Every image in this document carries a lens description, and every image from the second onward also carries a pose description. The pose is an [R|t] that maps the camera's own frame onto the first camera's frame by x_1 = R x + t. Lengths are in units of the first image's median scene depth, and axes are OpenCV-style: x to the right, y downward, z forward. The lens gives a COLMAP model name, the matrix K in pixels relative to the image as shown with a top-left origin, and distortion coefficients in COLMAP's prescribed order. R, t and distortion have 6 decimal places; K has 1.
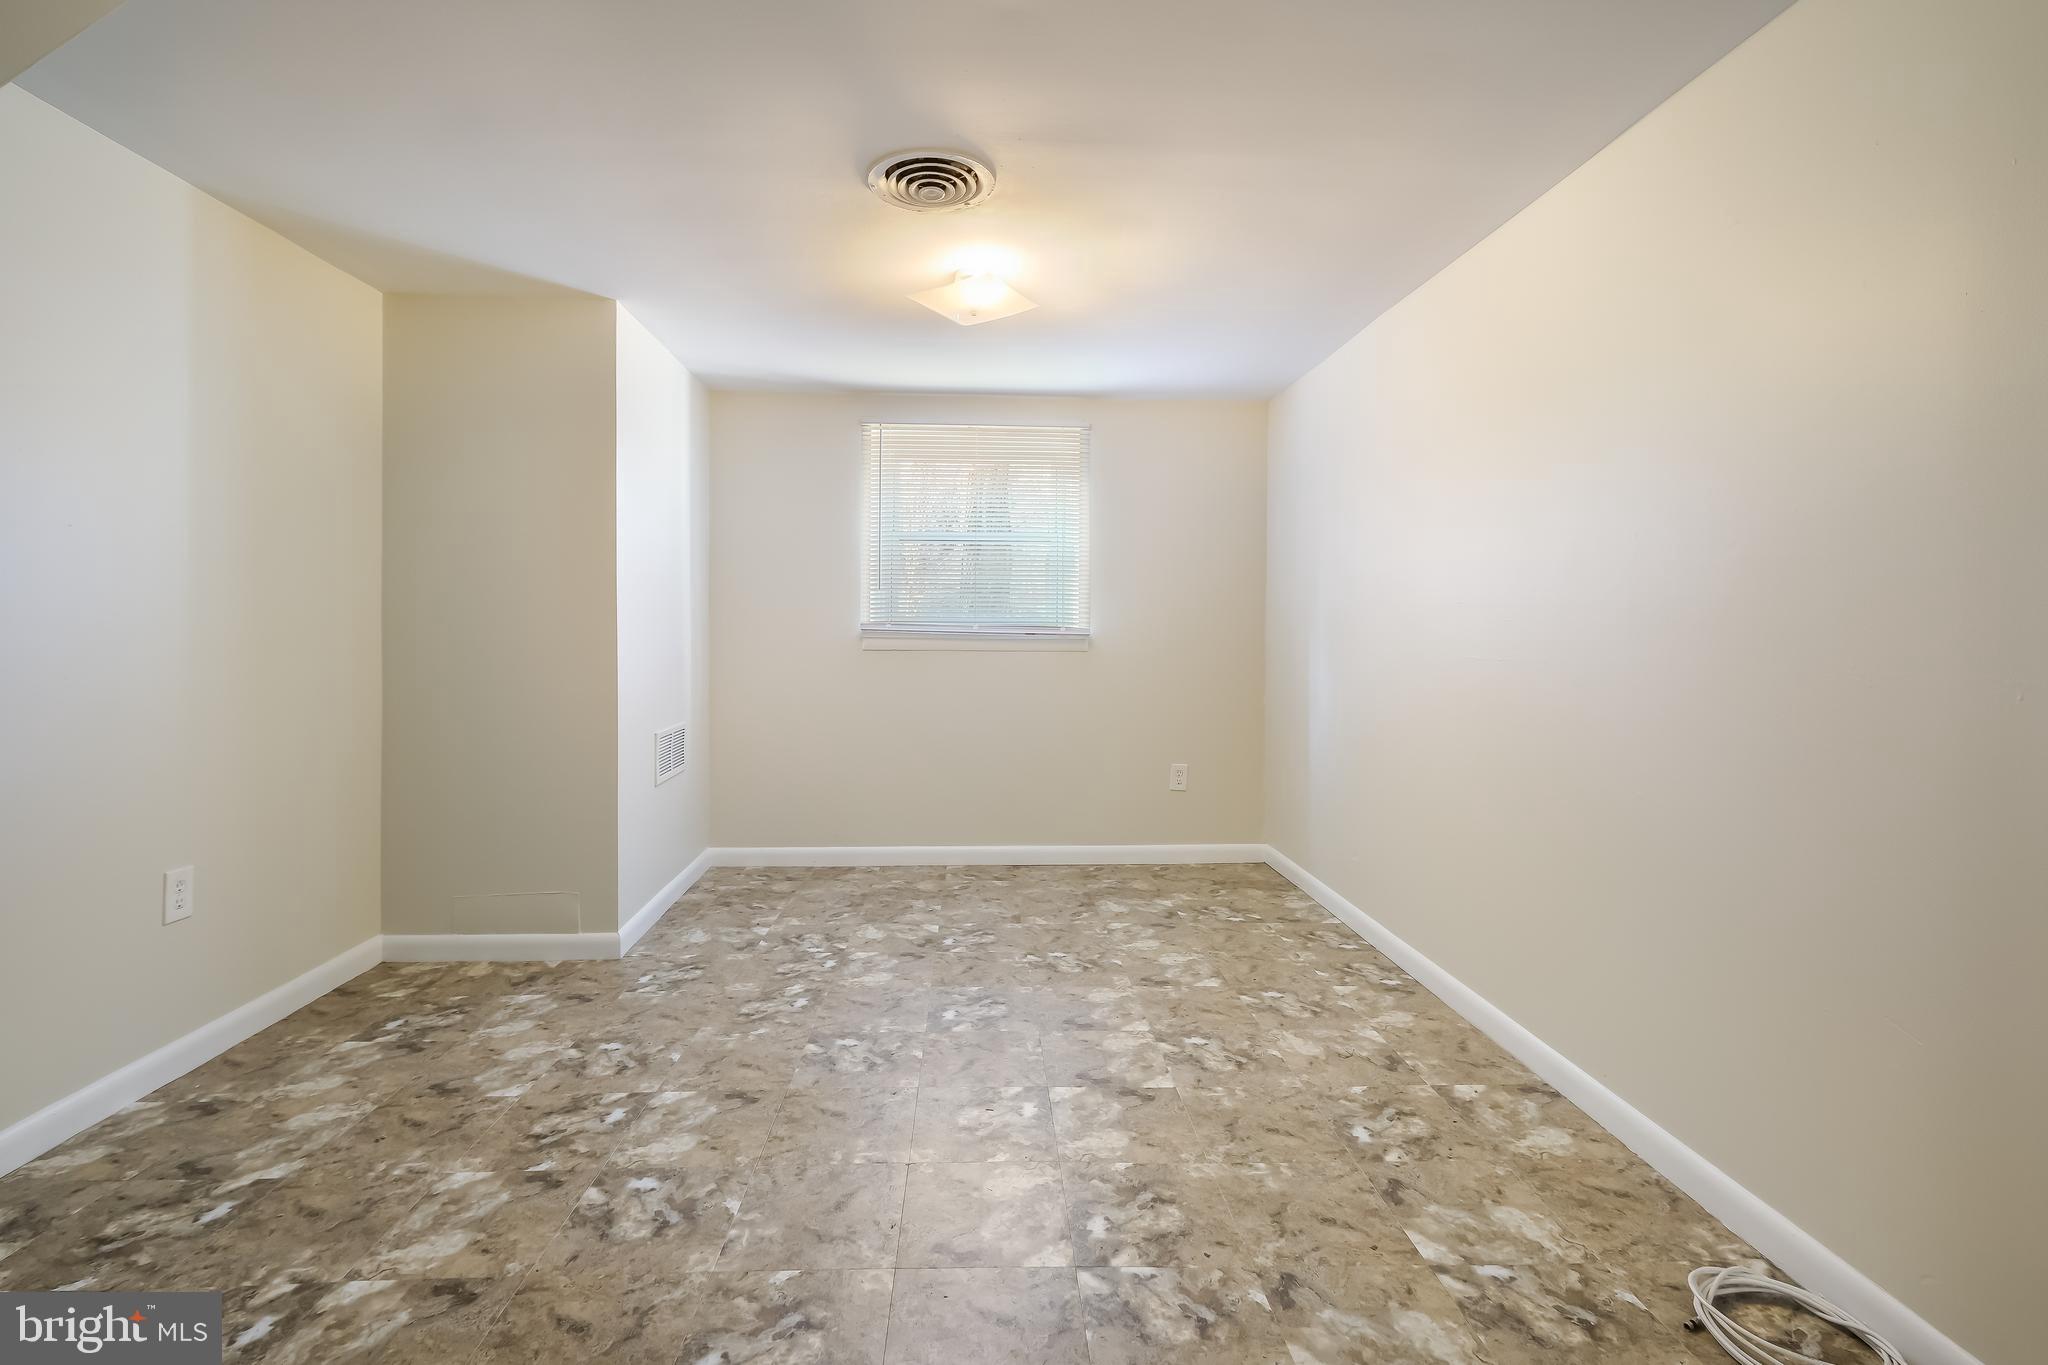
lens RADIAL K [[925.9, 0, 1019.9], [0, 925.9, 640.6], [0, 0, 1]] dist [0.003805, -0.001269]
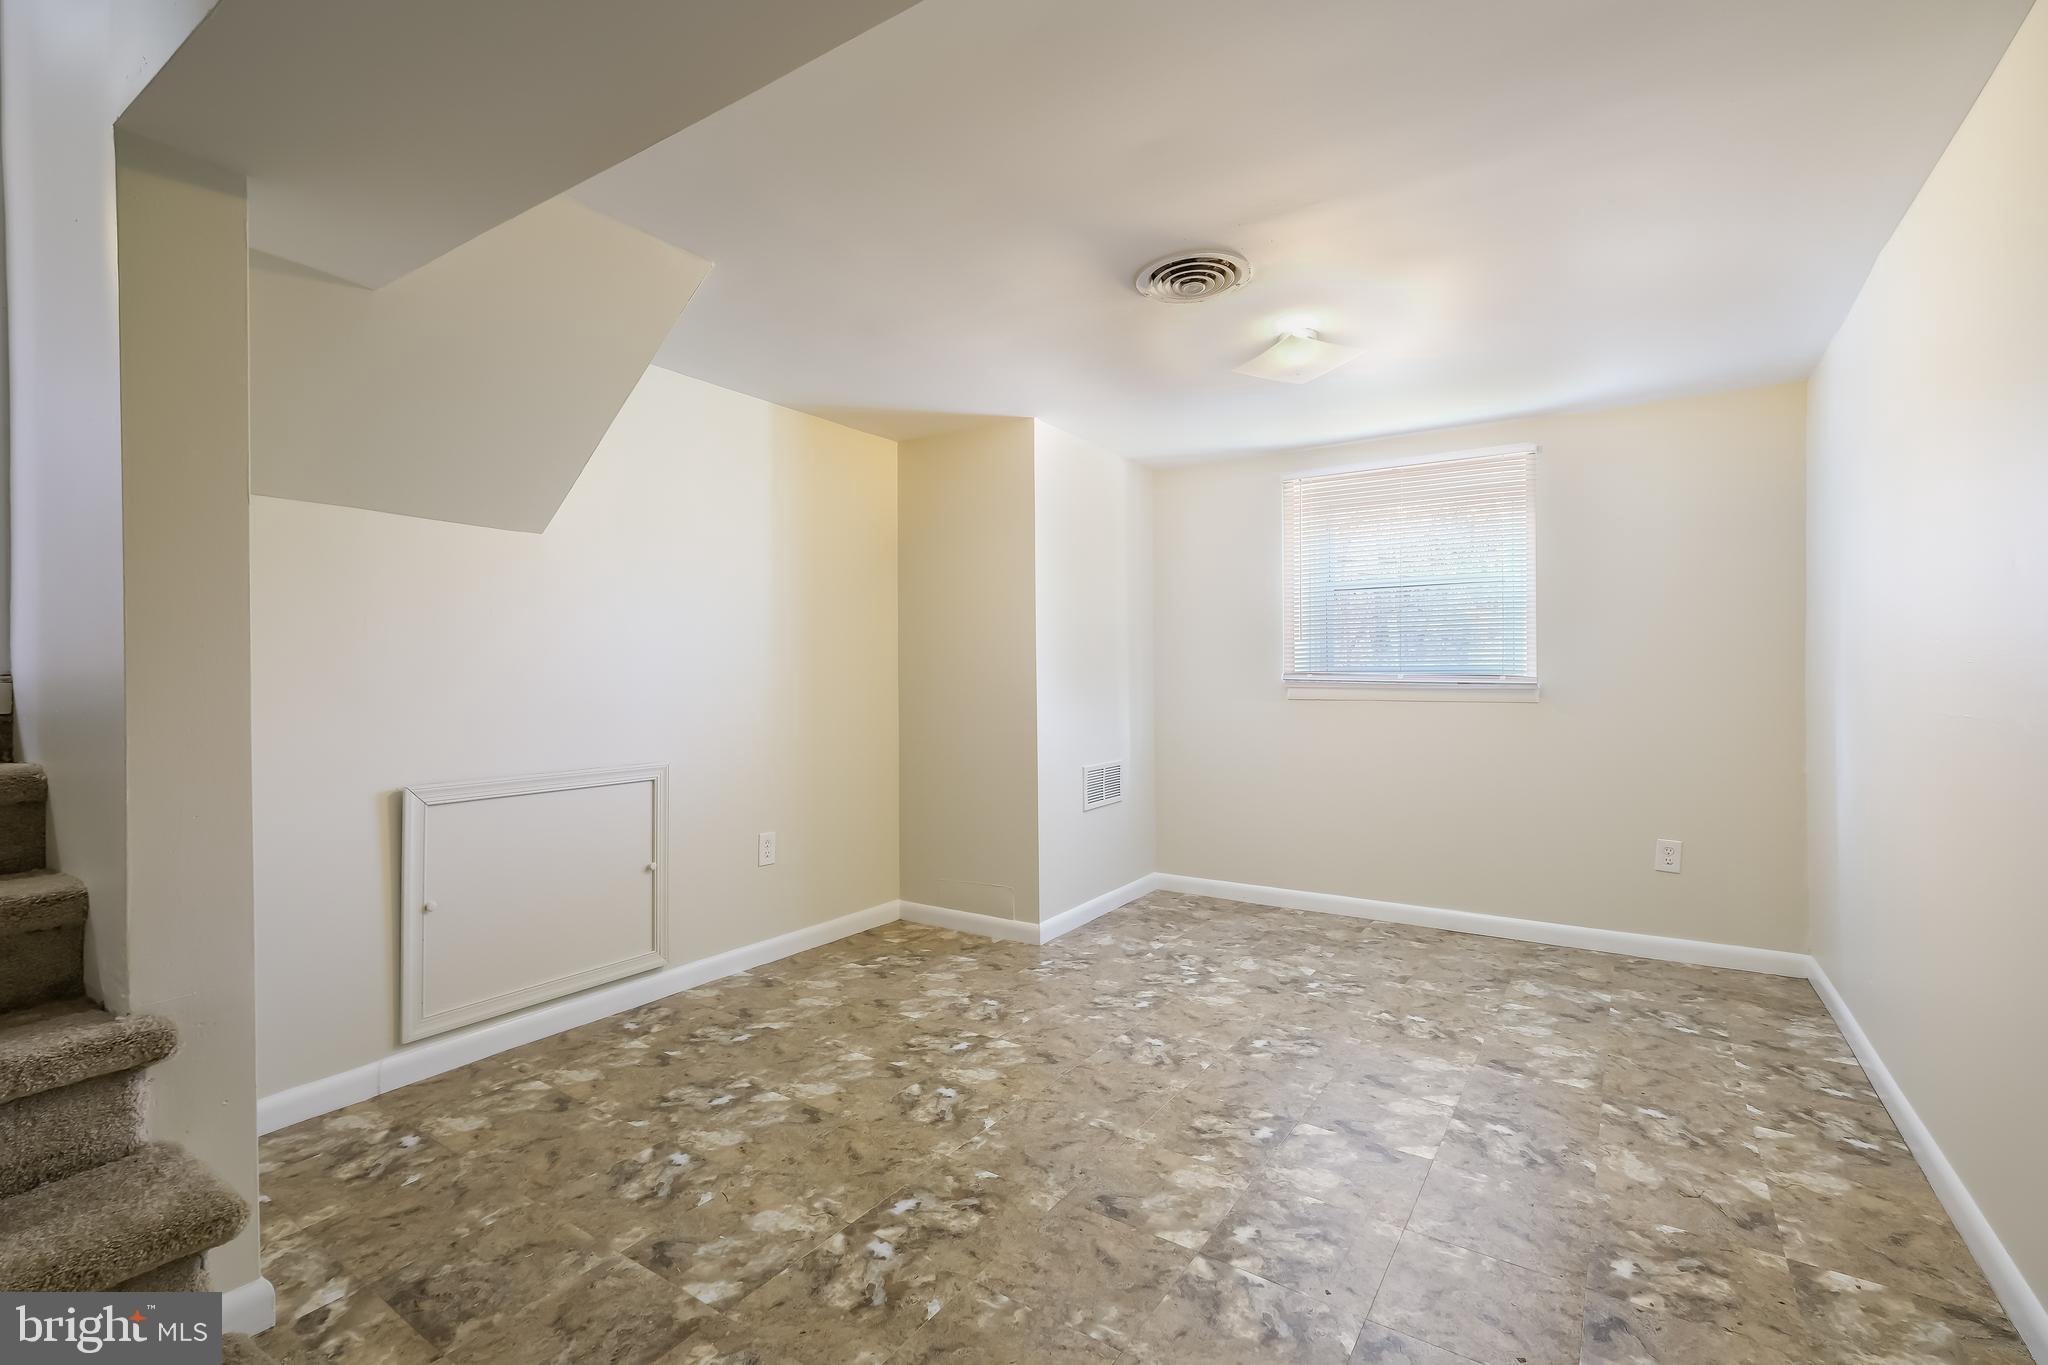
lens RADIAL K [[912.8, 0, 1011.8], [0, 912.8, 686.2], [0, 0, 1]] dist [0.000477, -0.000380]
pose [[0.804412, -0.000548, -0.594072, 0.313409], [-0.002519, 0.999987, -0.004333, 0.001016], [0.594066, 0.004981, 0.804401, -0.009965]]
